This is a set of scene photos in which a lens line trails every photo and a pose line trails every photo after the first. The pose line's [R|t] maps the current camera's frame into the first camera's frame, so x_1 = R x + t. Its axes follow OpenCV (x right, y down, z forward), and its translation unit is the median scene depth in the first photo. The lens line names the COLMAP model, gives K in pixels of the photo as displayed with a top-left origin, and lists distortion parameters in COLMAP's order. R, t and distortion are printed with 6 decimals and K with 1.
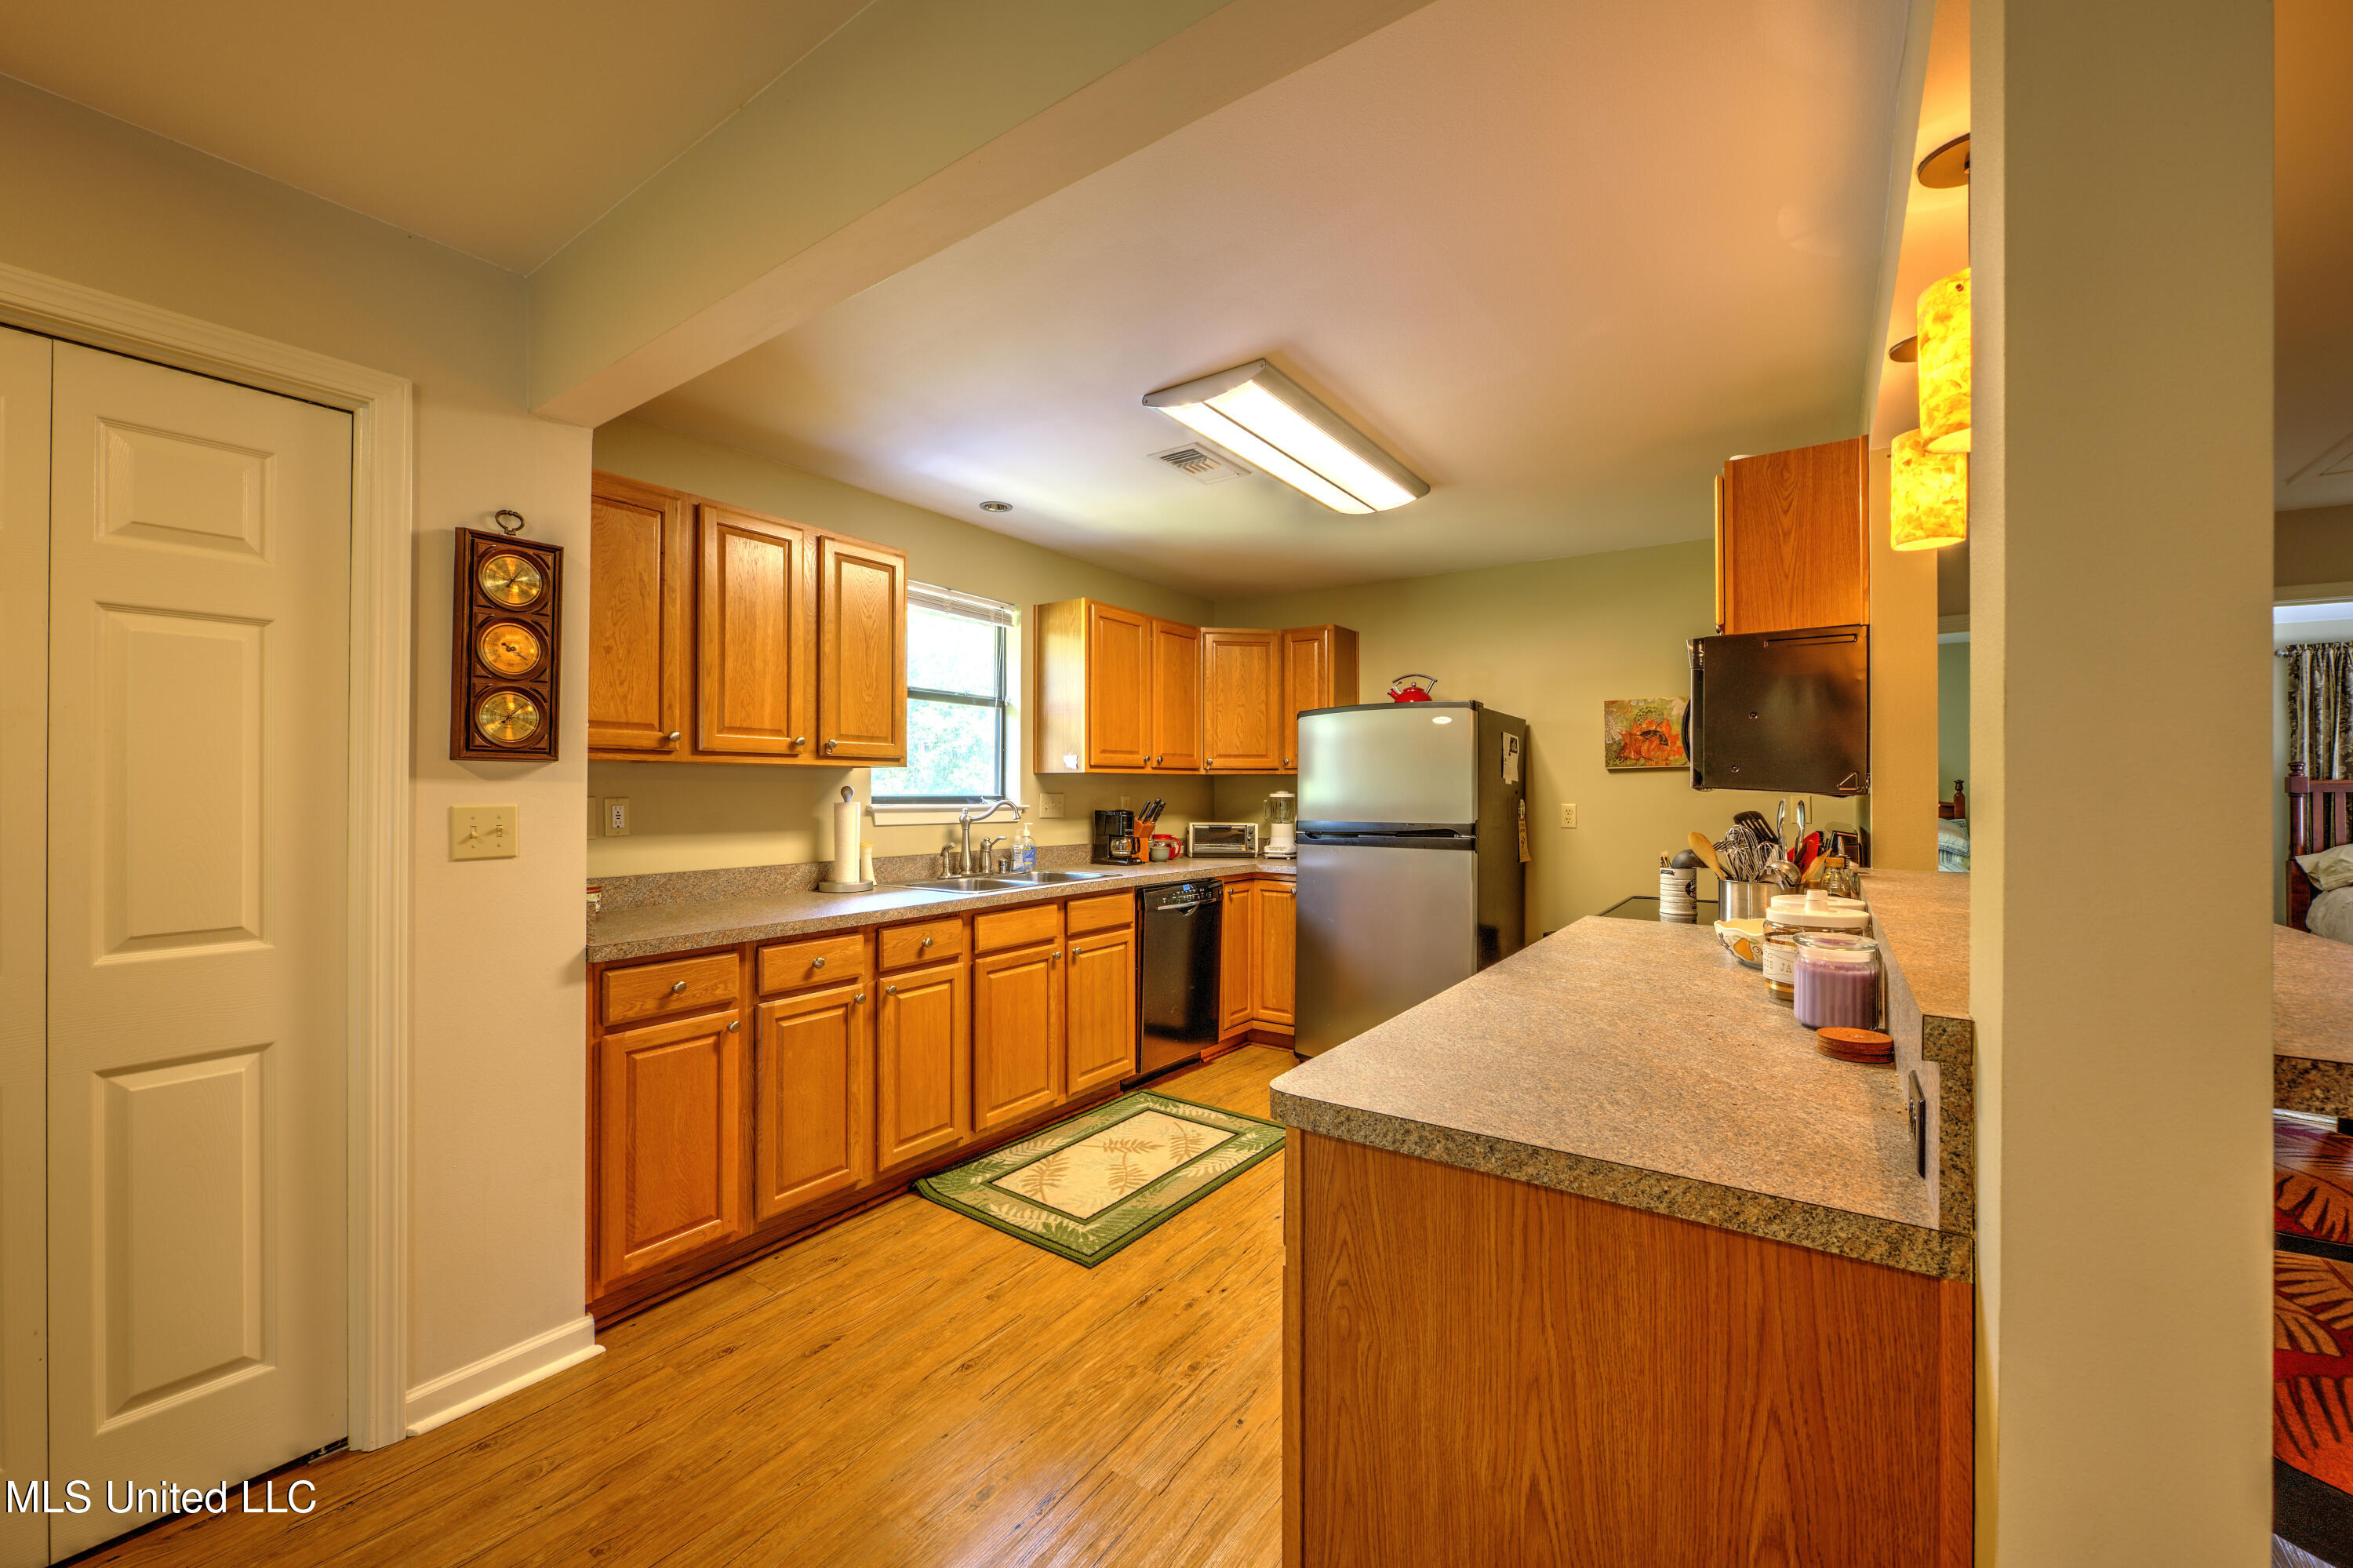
lens RADIAL K [[913.4, 0, 1184.0], [0, 913.4, 786.8], [0, 0, 1]] dist [0.000592, 0.000044]
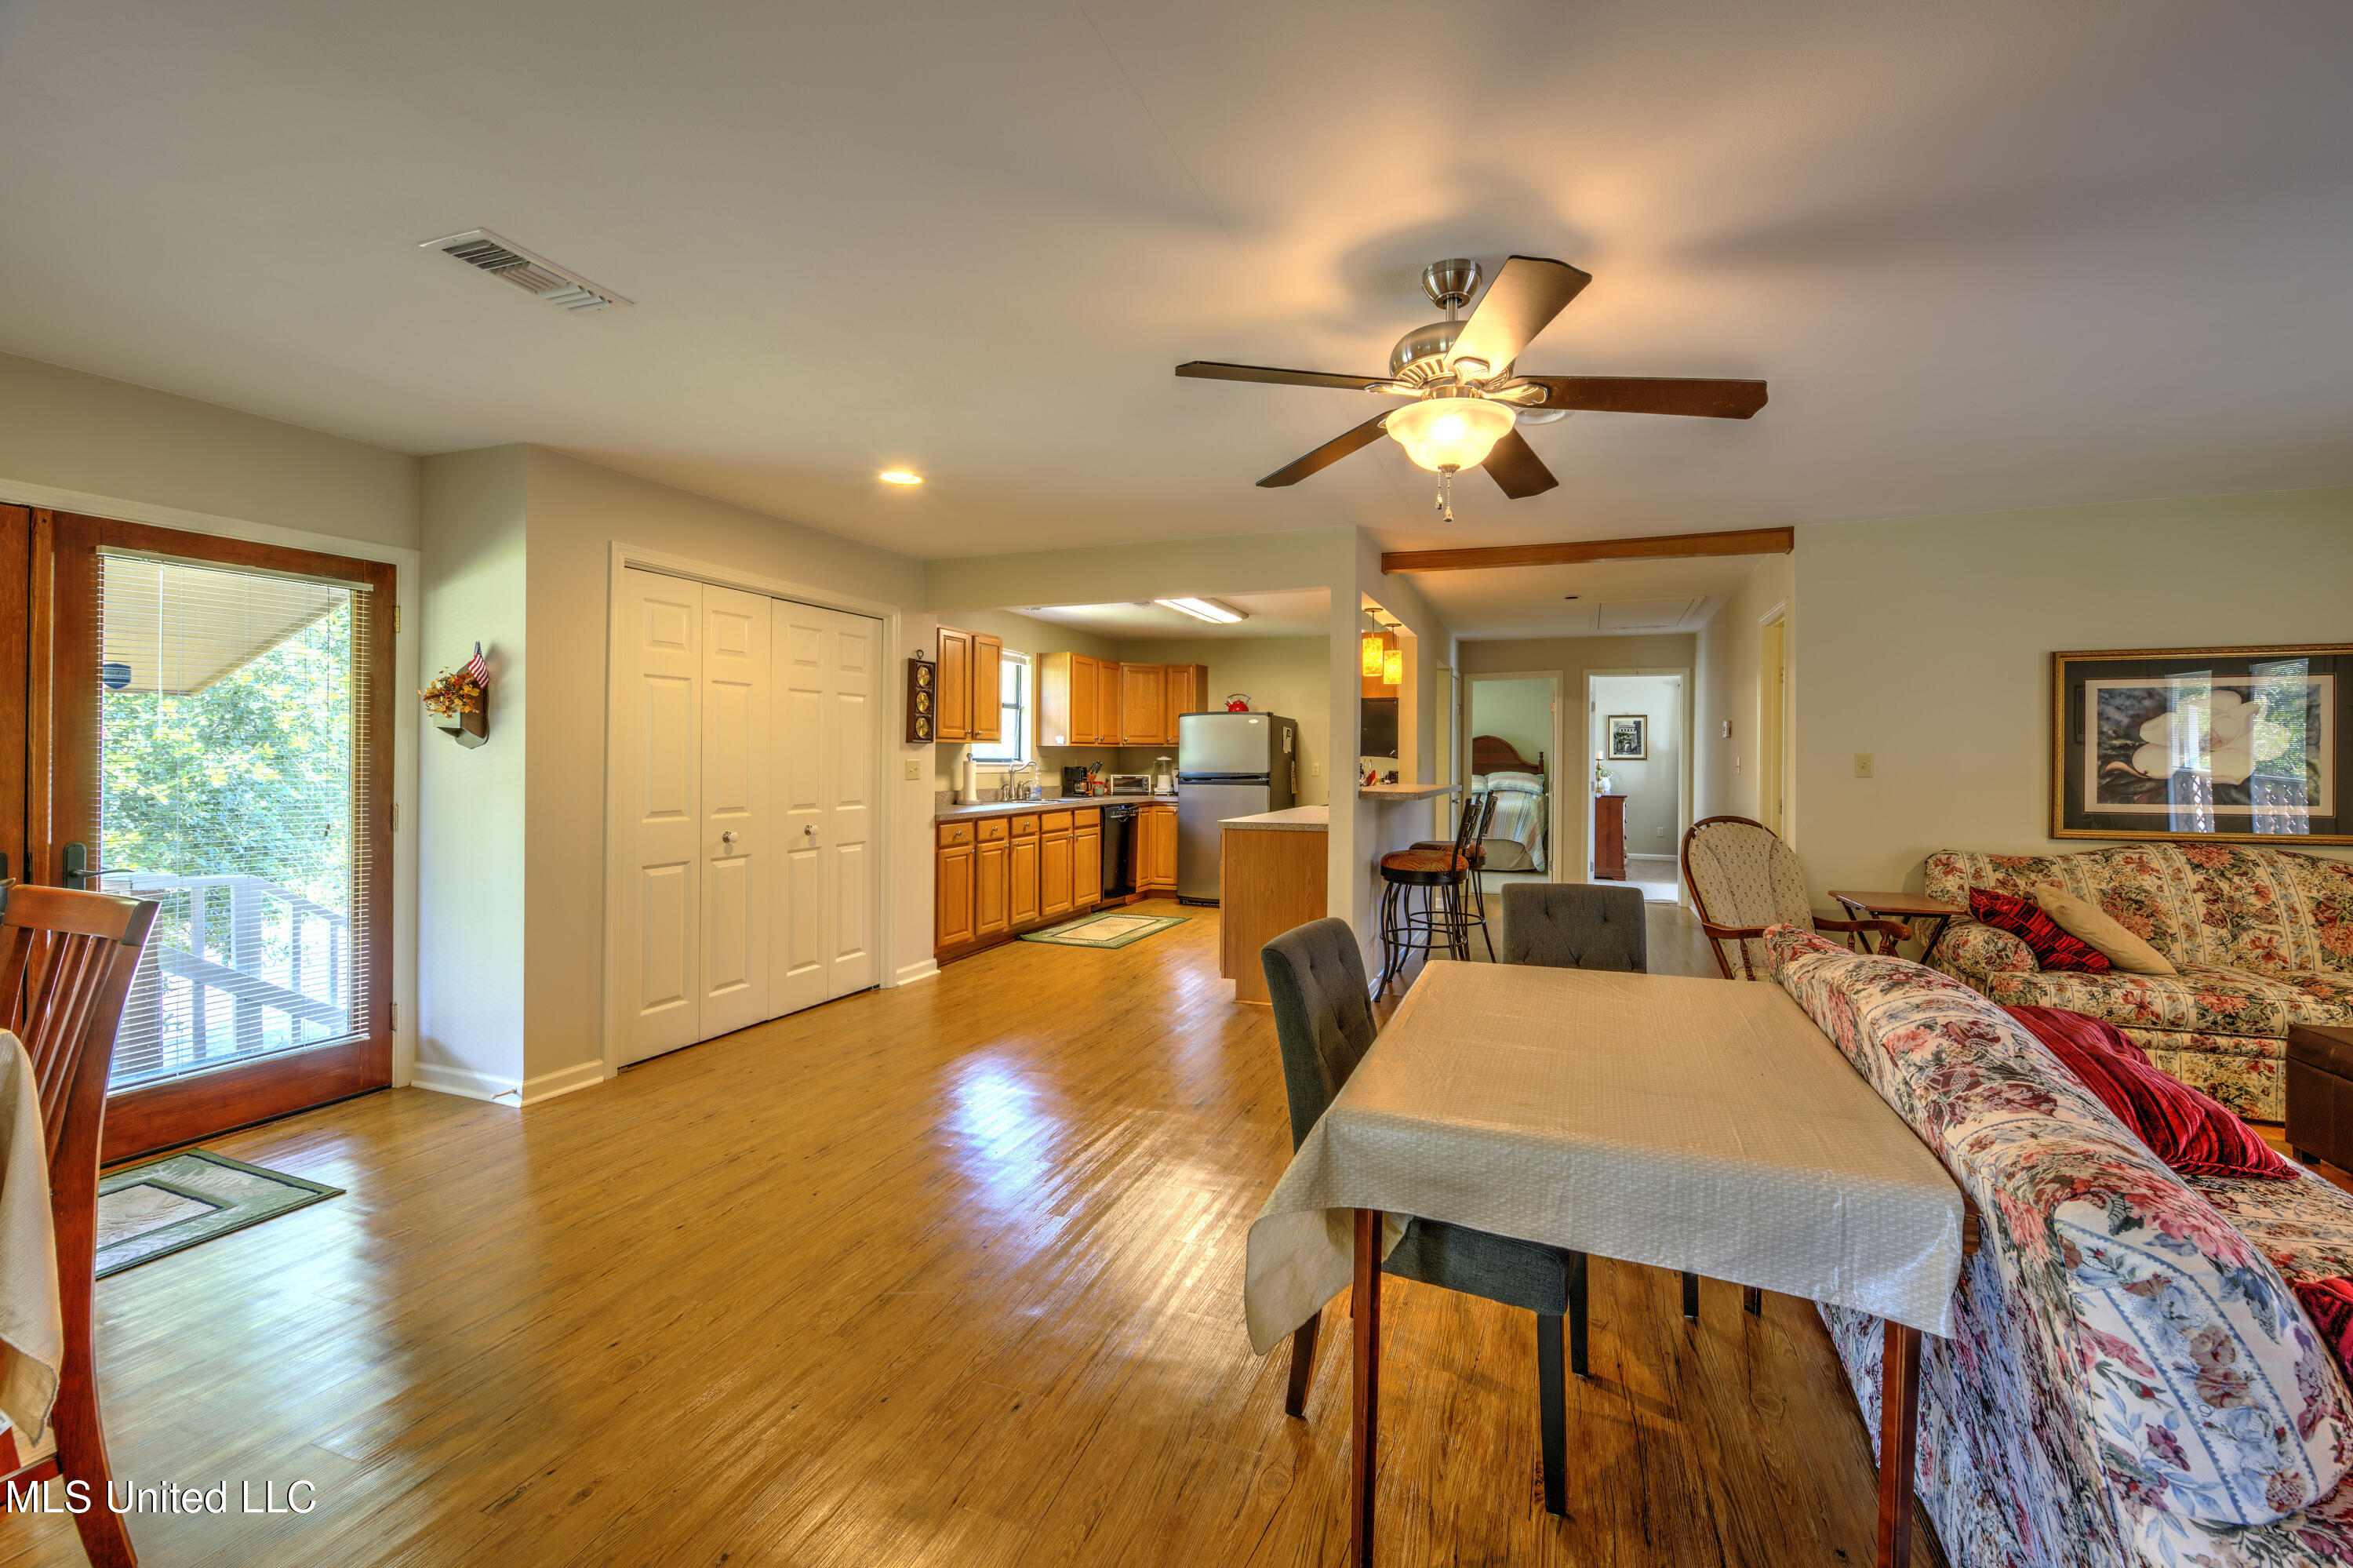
lens RADIAL K [[918.0, 0, 1272.7], [0, 918.0, 755.0], [0, 0, 1]] dist [0.000199, -0.000019]
pose [[0.955469, 0.003285, 0.295072, -0.298419], [-0.003599, 0.999993, 0.000520, 0.000788], [-0.295069, -0.001559, 0.955475, -1.031178]]
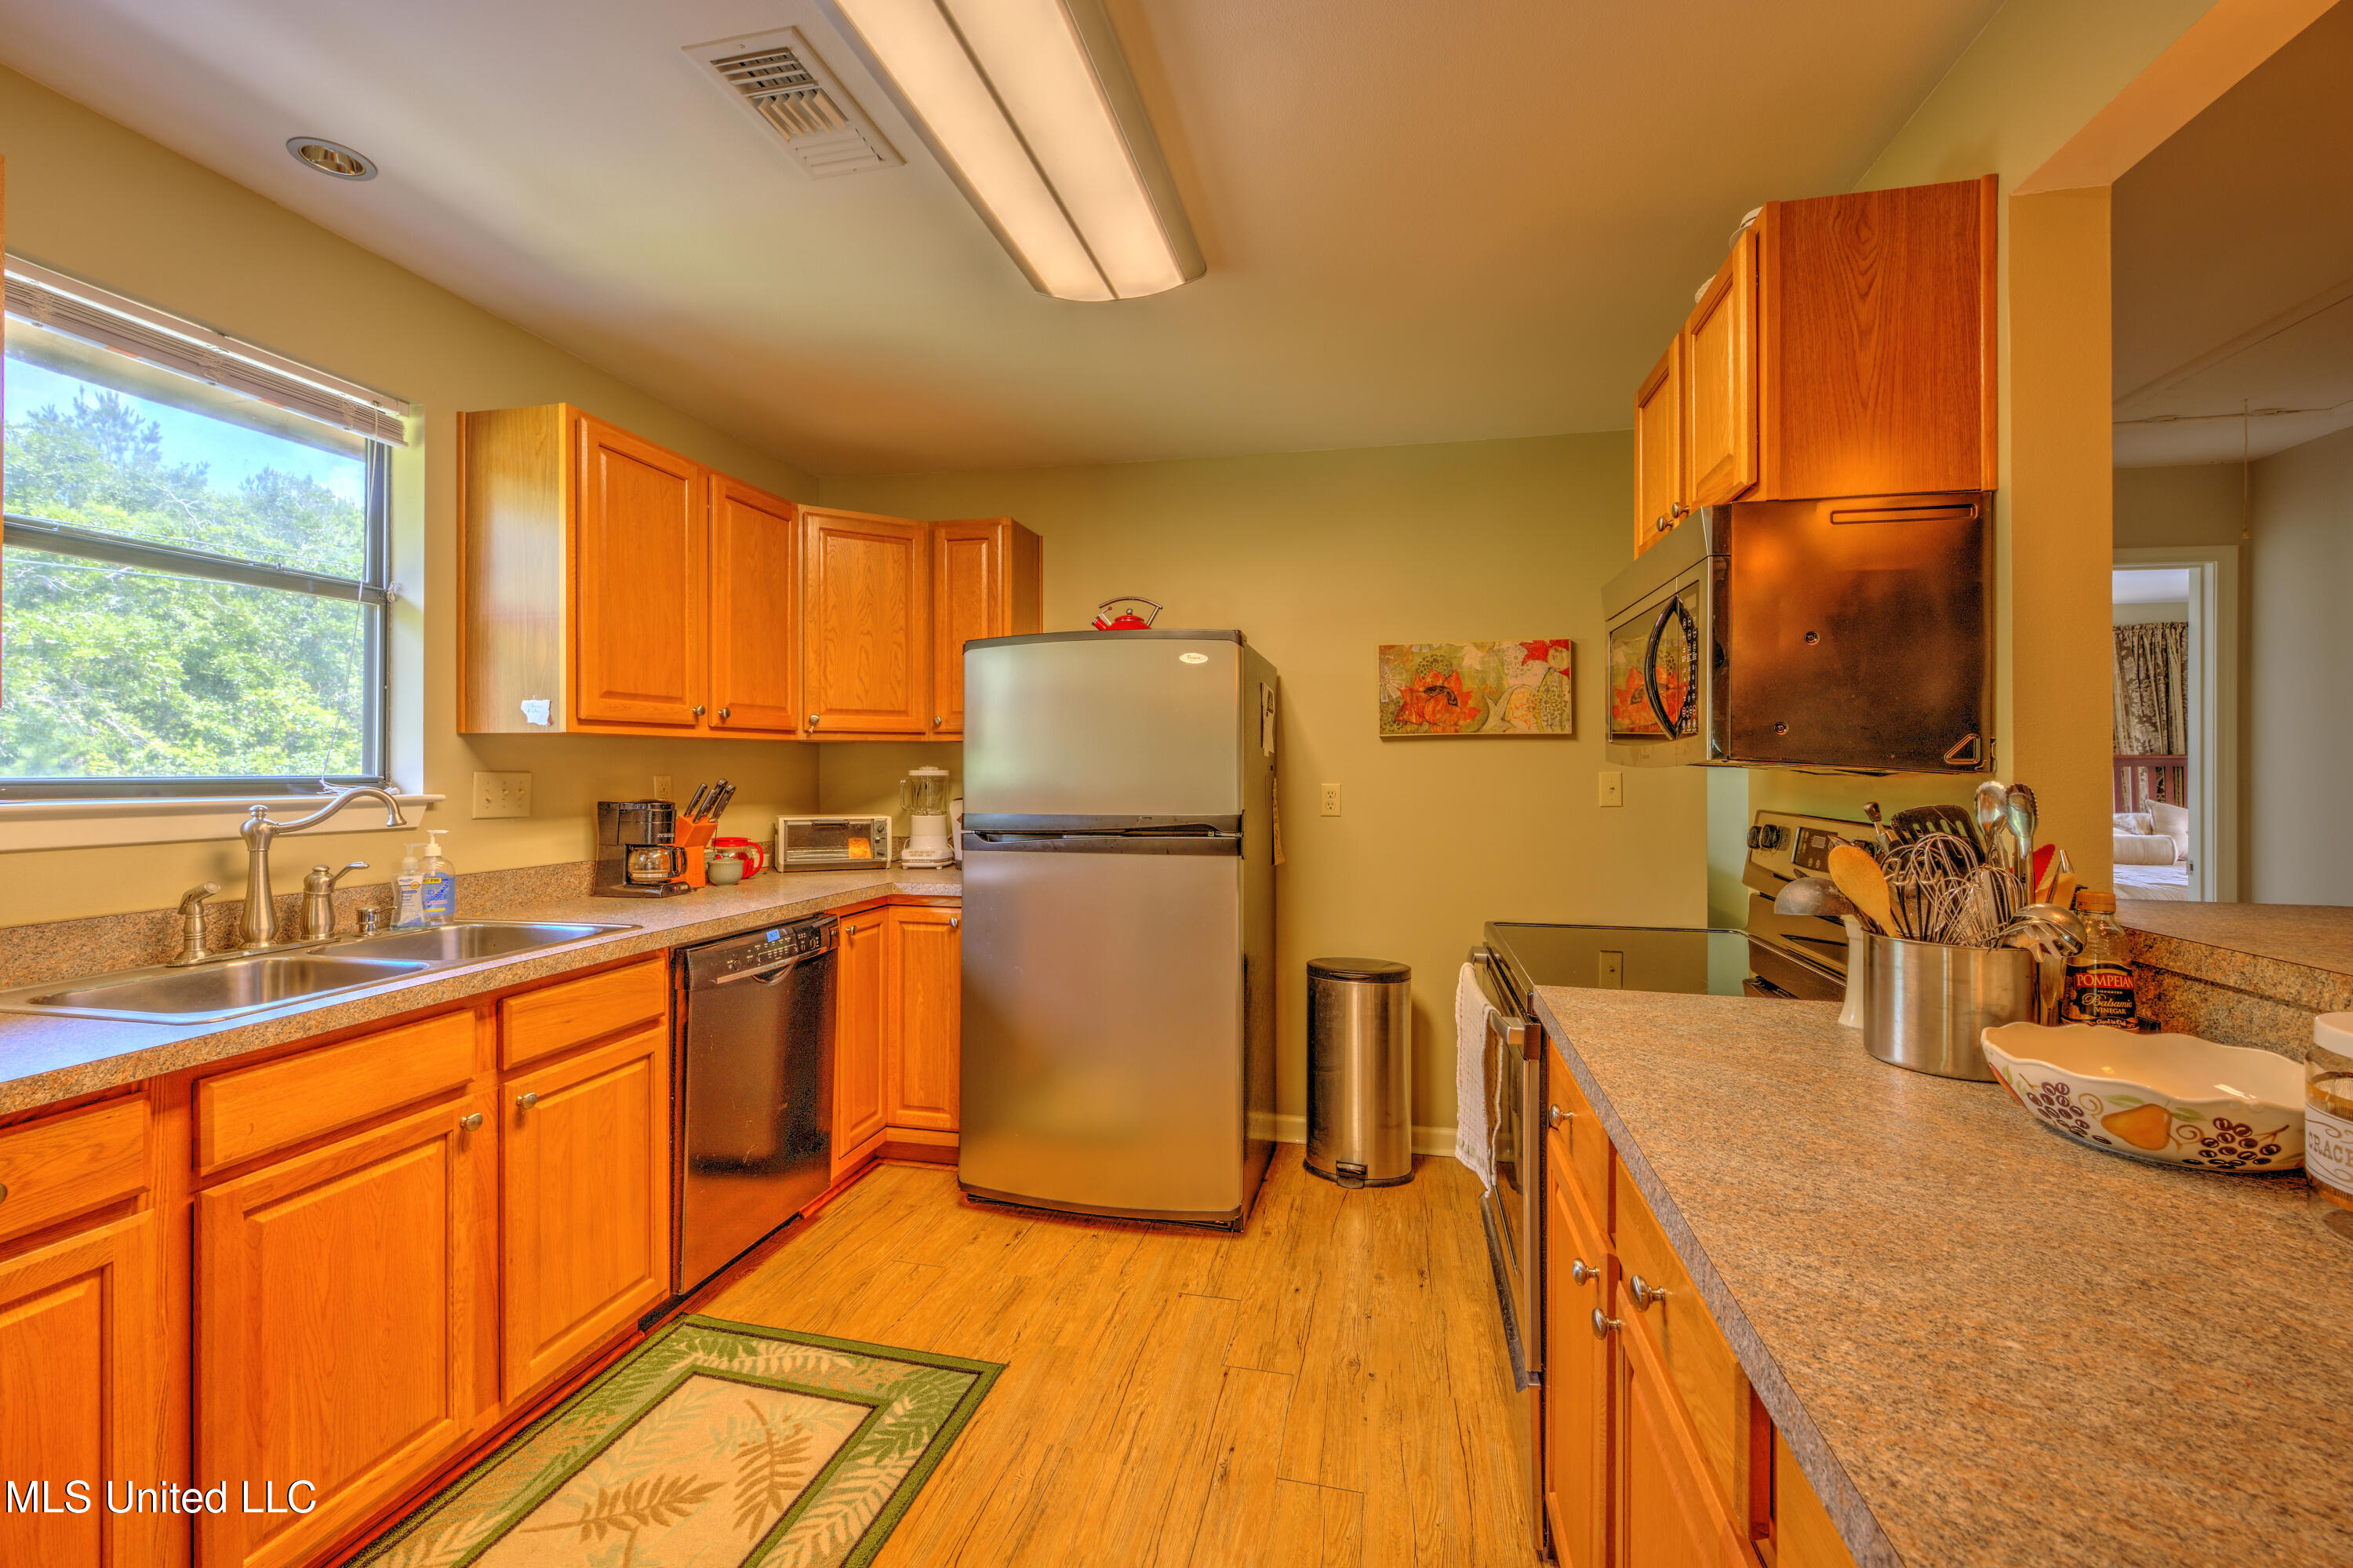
lens RADIAL K [[981.5, 0, 1175.1], [0, 981.5, 762.0], [0, 0, 1]] dist [-0.000246, -0.000394]
pose [[0.925118, -0.000073, 0.379680, 0.002583], [-0.000489, 0.999999, 0.001385, 0.000594], [-0.379680, -0.001467, 0.925117, 0.382196]]
